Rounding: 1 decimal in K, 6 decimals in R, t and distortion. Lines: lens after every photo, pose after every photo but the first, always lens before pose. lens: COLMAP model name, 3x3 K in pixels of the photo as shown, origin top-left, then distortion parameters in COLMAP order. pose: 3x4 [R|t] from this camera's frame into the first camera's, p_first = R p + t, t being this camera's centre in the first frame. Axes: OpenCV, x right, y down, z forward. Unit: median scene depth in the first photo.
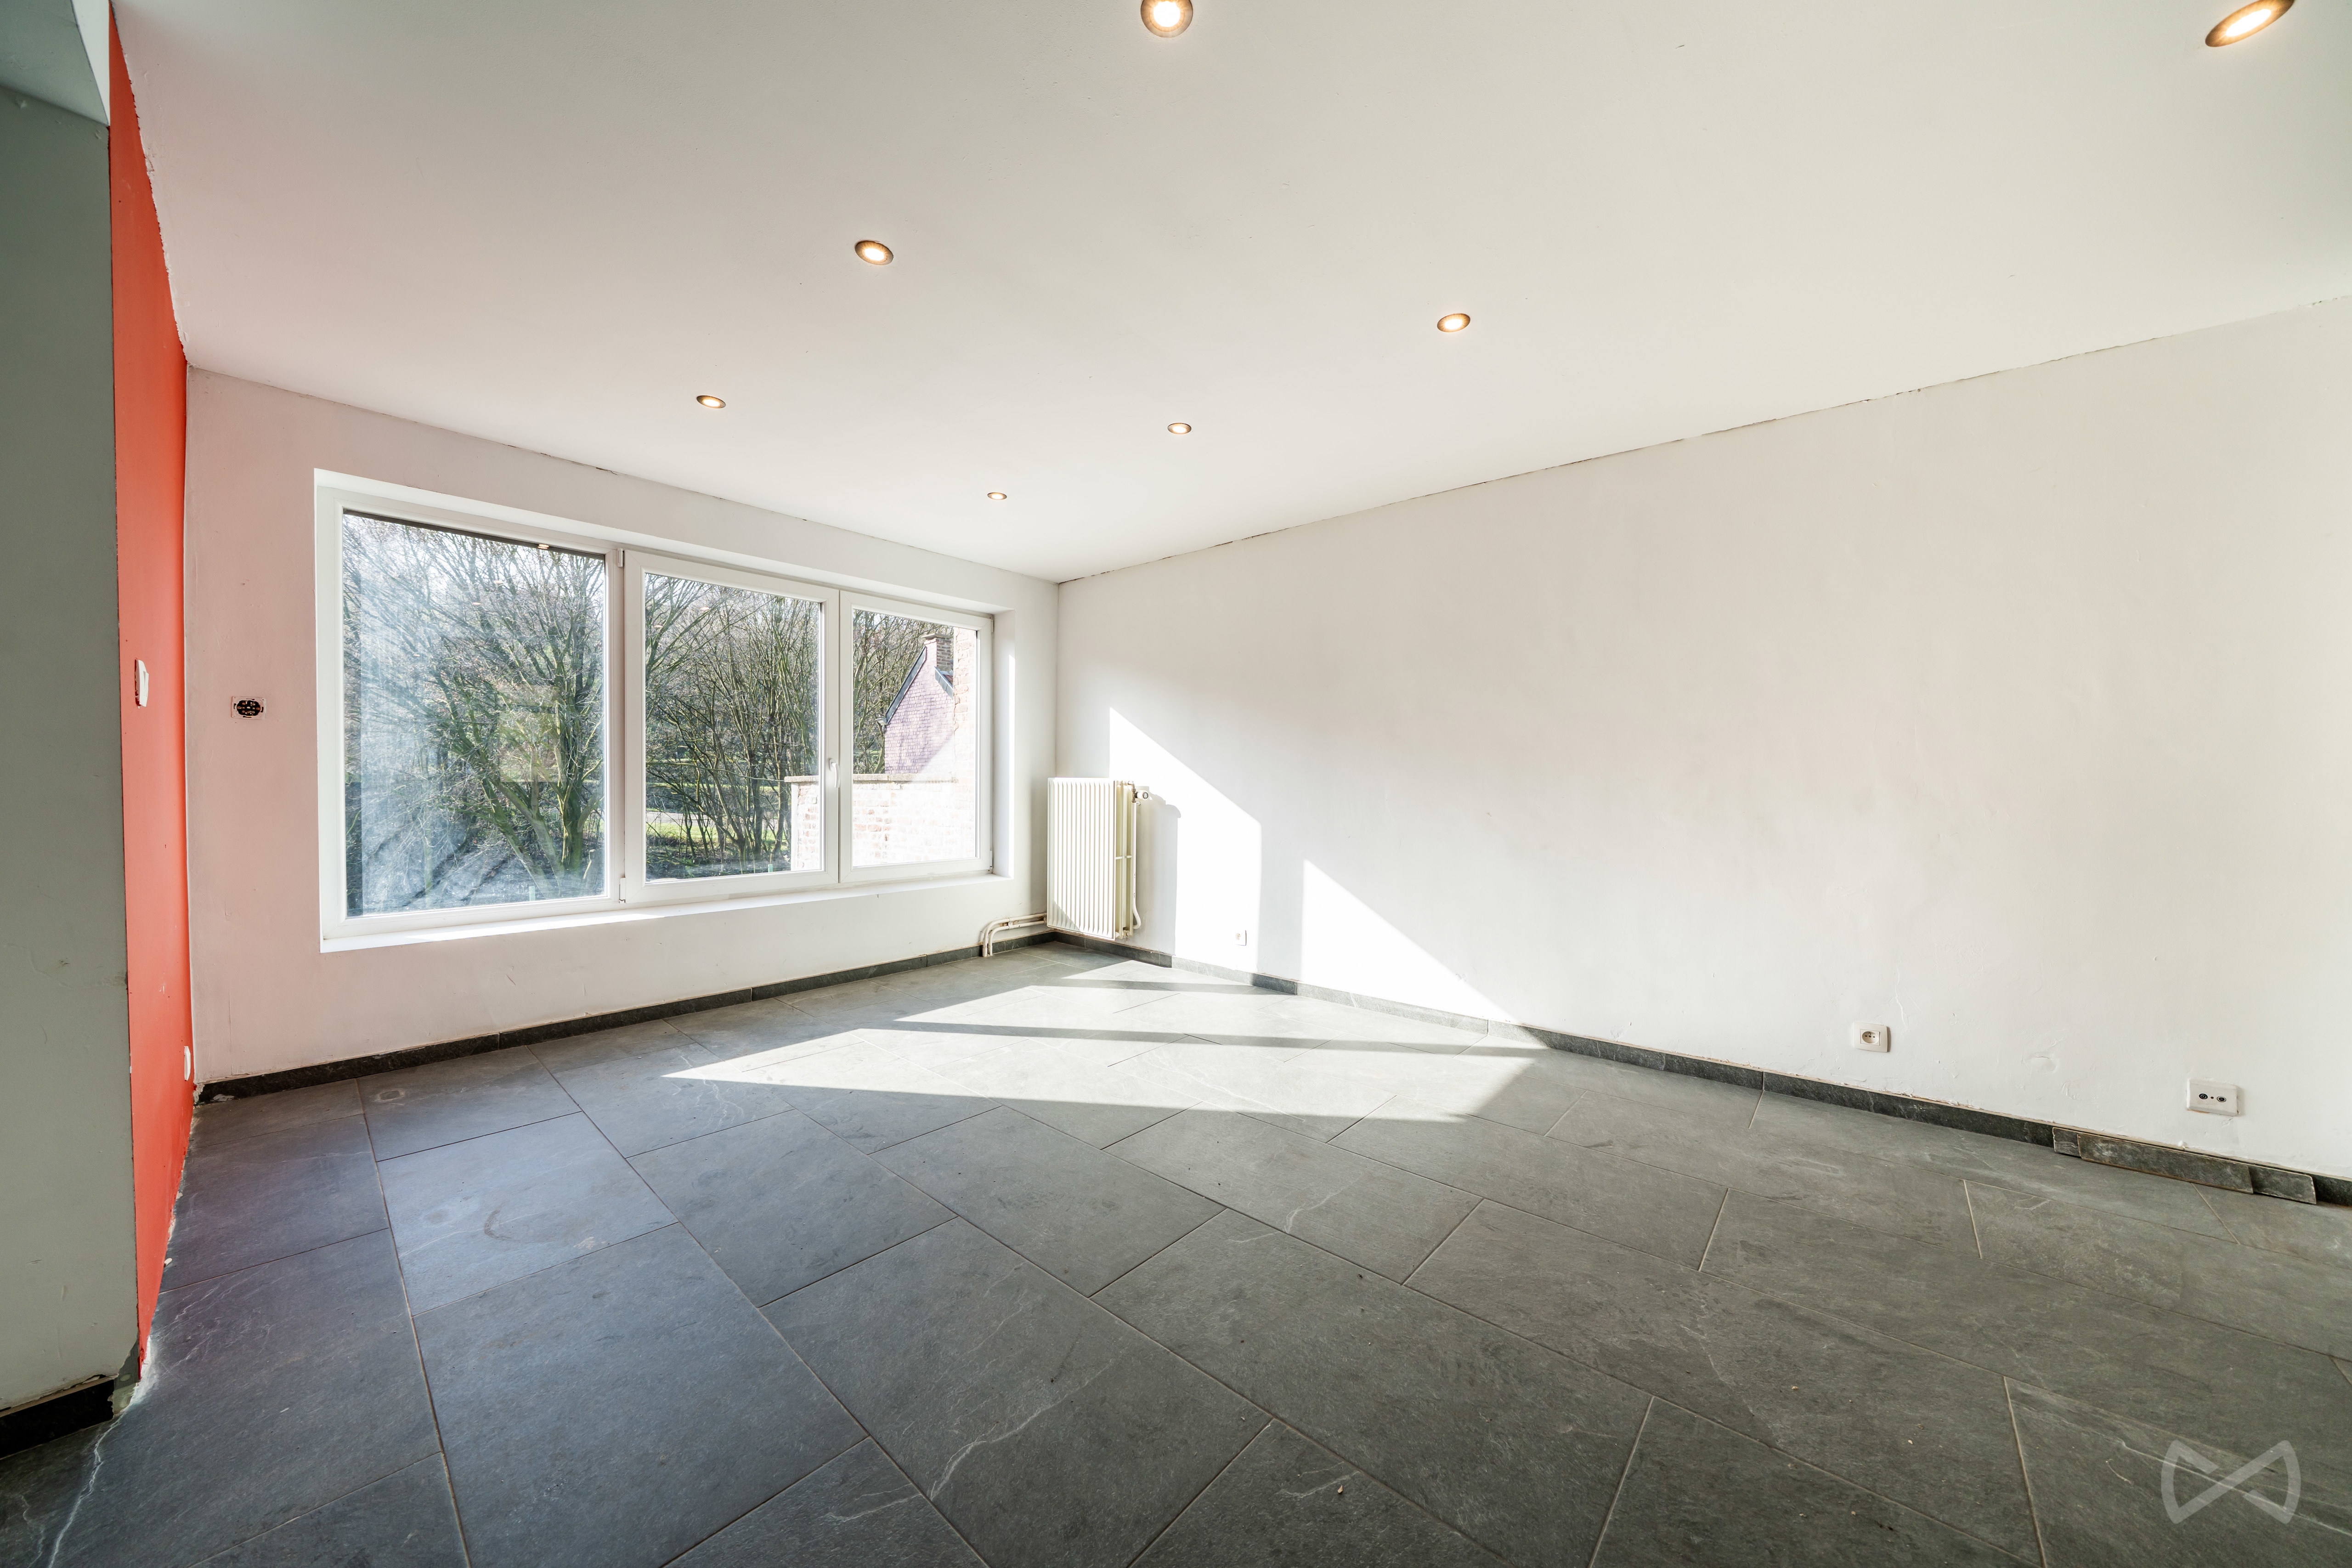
lens RADIAL K [[792.8, 0, 1163.5], [0, 792.8, 791.0], [0, 0, 1]] dist [-0.000853, -0.000066]
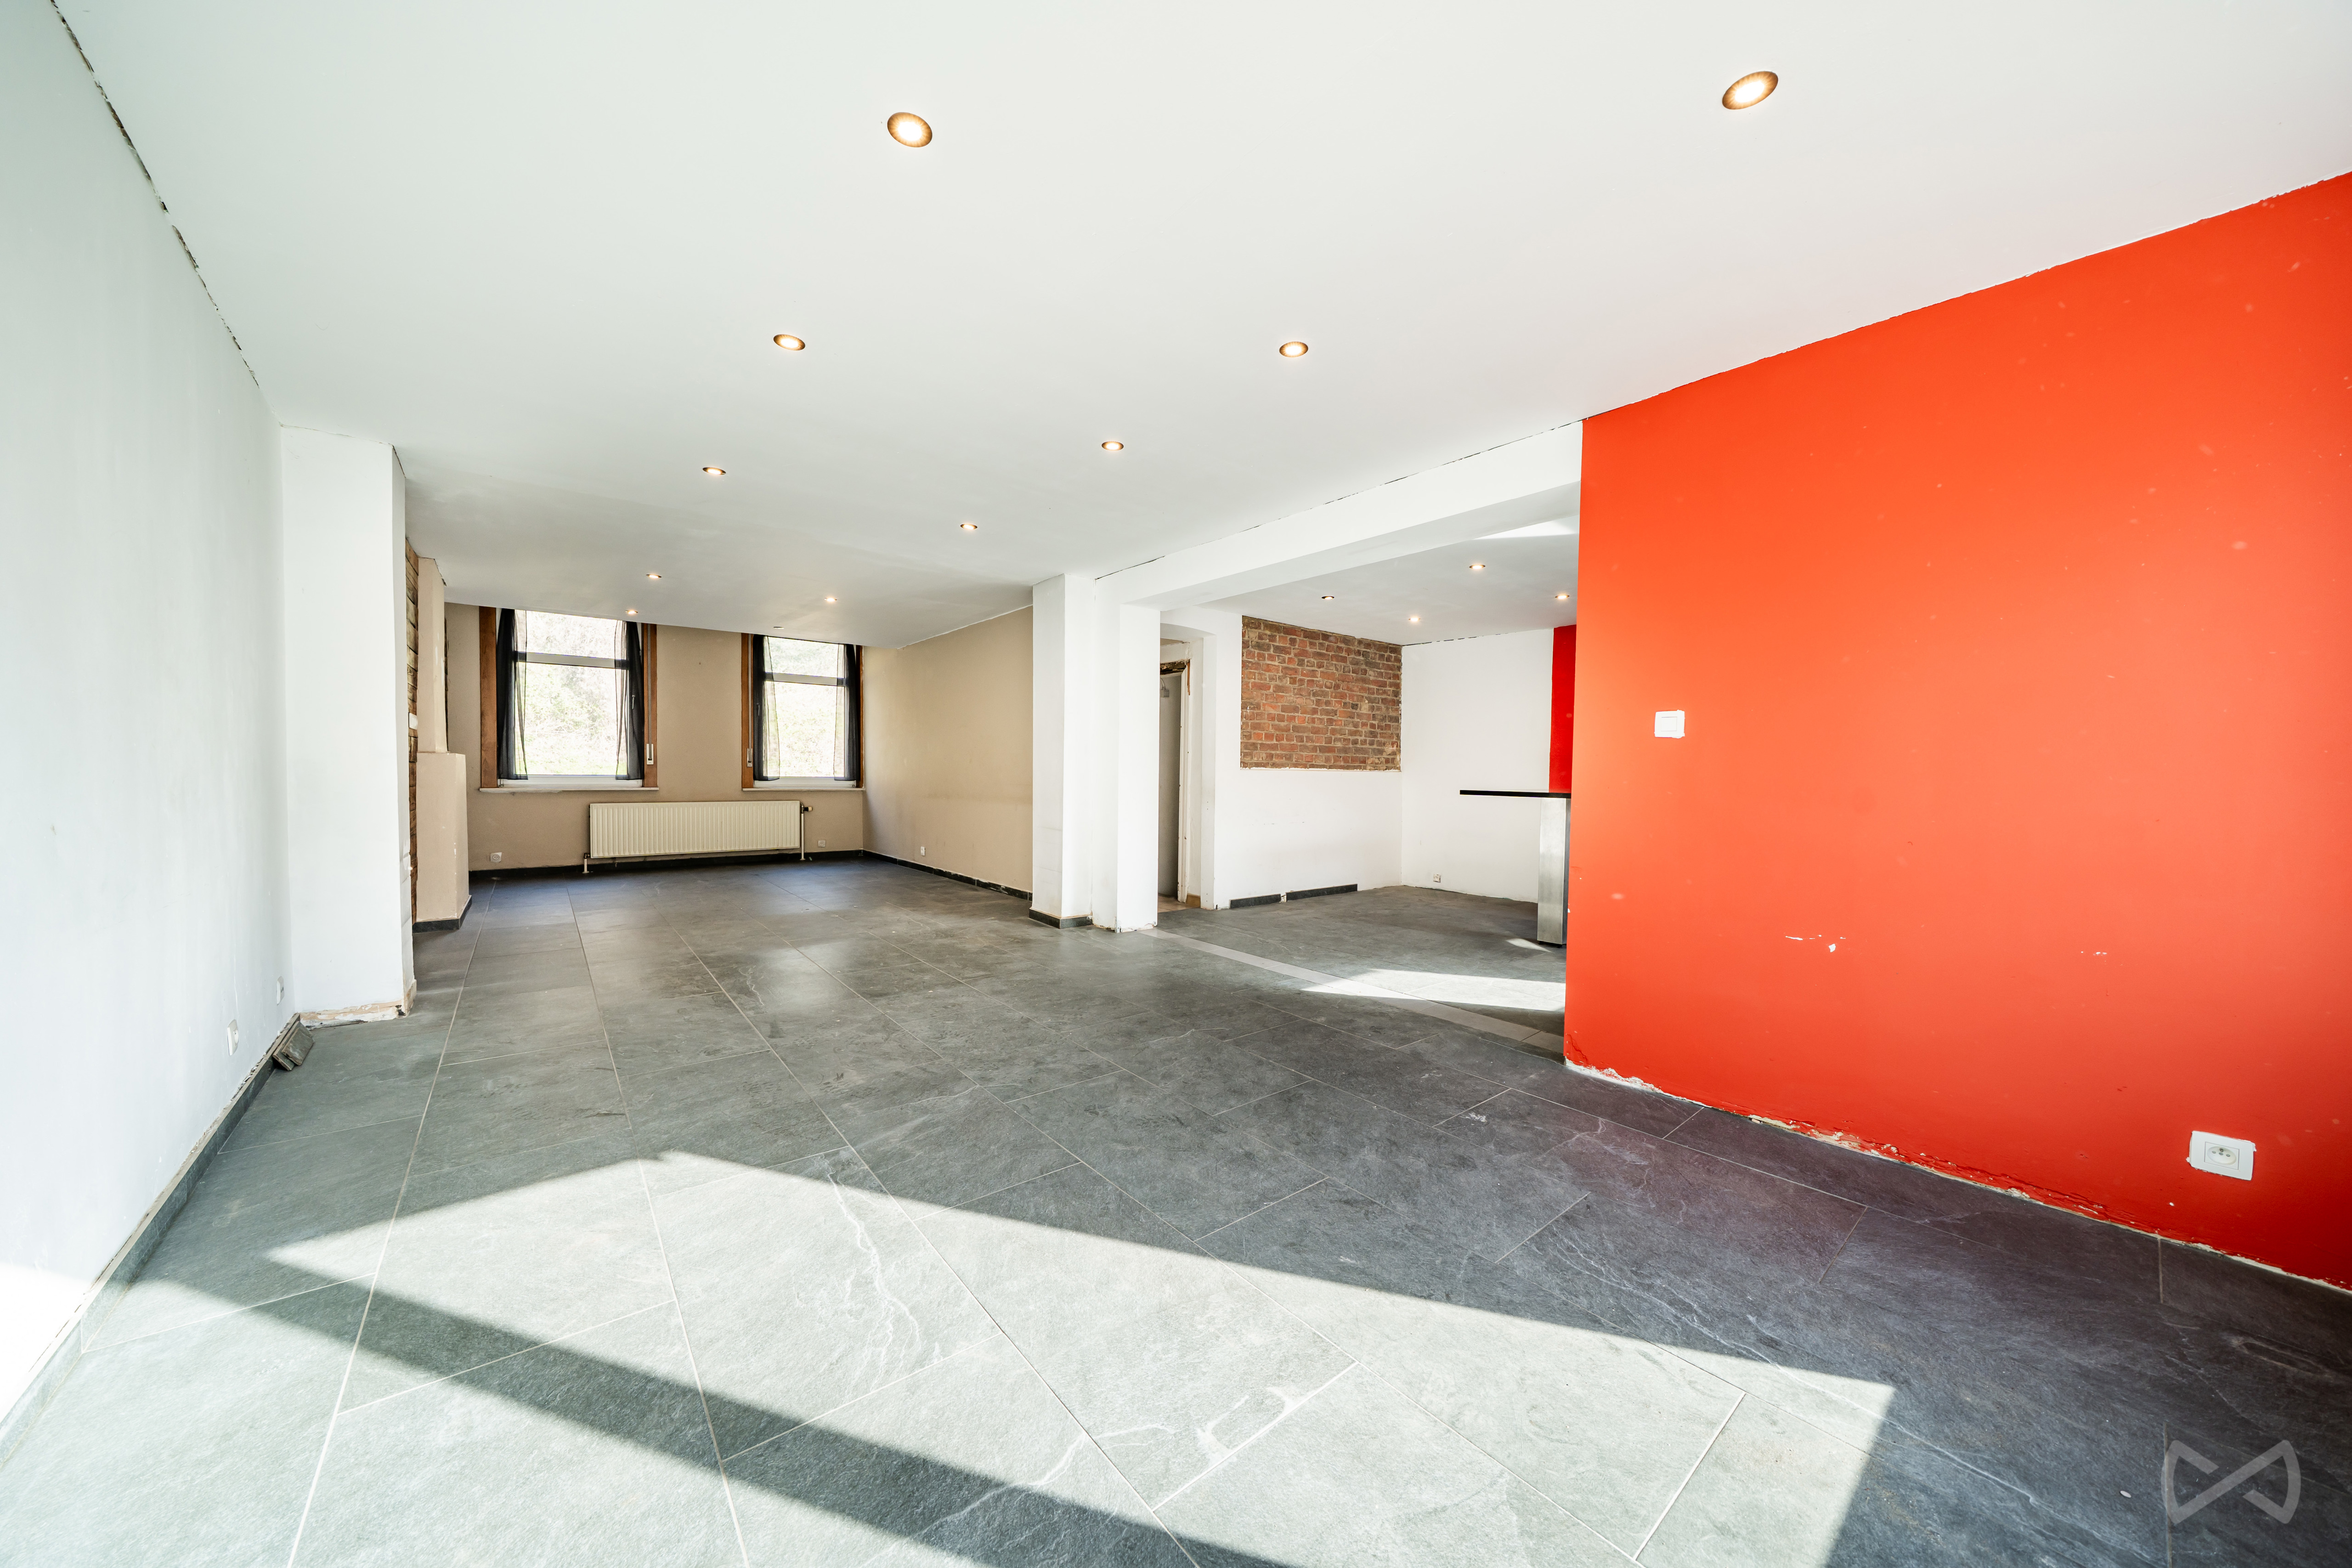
lens RADIAL K [[792.8, 0, 1163.5], [0, 792.8, 791.0], [0, 0, 1]] dist [-0.000853, -0.000066]
pose [[-0.986549, -0.024255, 0.161656, -0.278147], [-0.017547, 0.998930, 0.042797, -0.024760], [-0.162521, 0.039384, -0.985919, 1.664408]]
